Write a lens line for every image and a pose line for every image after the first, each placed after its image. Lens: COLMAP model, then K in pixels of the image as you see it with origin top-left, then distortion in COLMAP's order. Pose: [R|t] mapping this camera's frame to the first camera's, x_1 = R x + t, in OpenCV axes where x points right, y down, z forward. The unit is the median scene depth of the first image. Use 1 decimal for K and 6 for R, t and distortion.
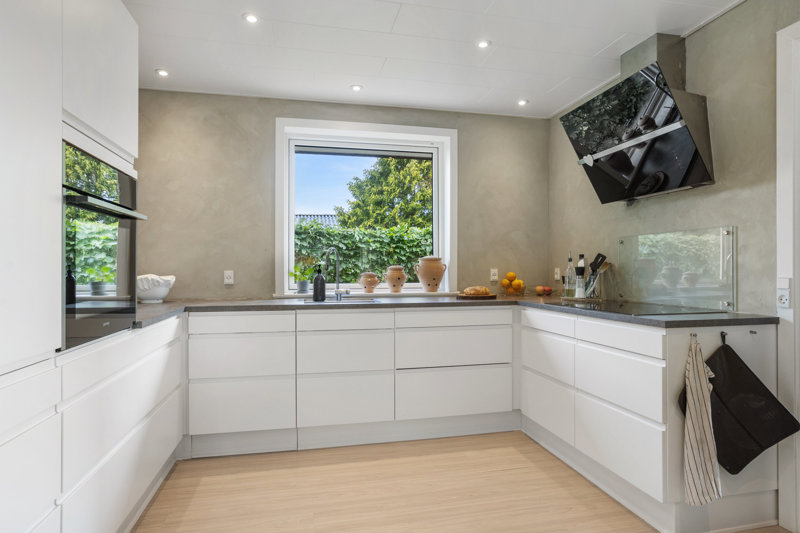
lens RADIAL K [[449.9, 0, 400.0], [0, 449.9, 266.5], [0, 0, 1]] dist [-0.003269, -0.000344]
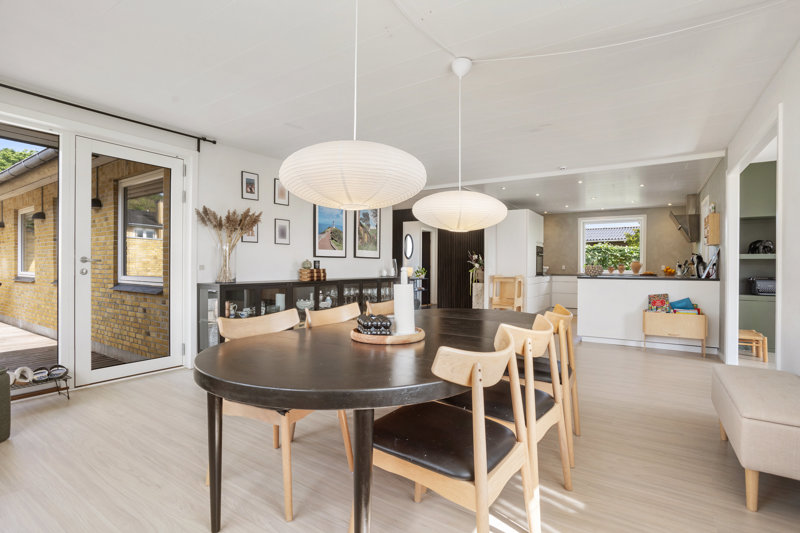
lens RADIAL K [[380.1, 0, 420.8], [0, 380.1, 266.8], [0, 0, 1]] dist [0.000248, 0.000149]
pose [[0.724389, 0.010594, -0.689310, 0.720950], [-0.005863, 0.999940, 0.009206, 0.000748], [0.689367, -0.002627, 0.724408, -1.600720]]
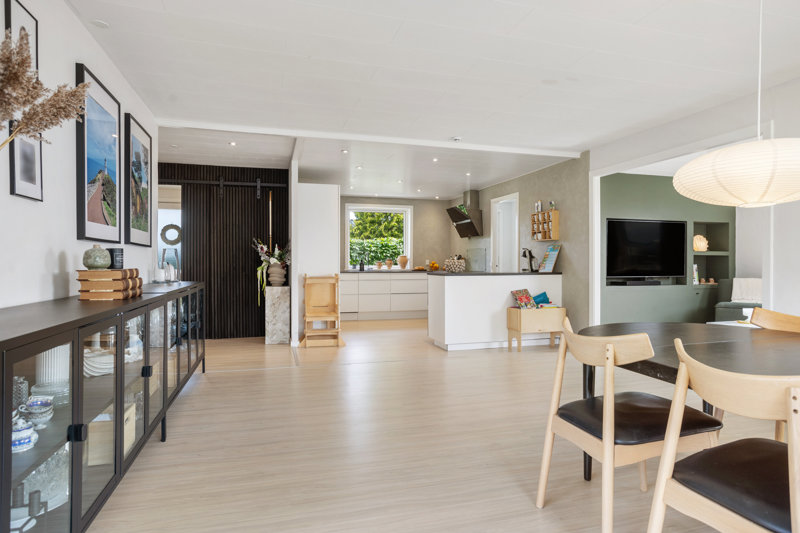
lens RADIAL K [[449.9, 0, 400.0], [0, 449.9, 266.5], [0, 0, 1]] dist [-0.003269, -0.000344]
pose [[0.997806, 0.005209, 0.066008, -0.114541], [-0.006152, 0.999882, 0.014099, 0.006443], [-0.065927, -0.014474, 0.997719, -1.547914]]
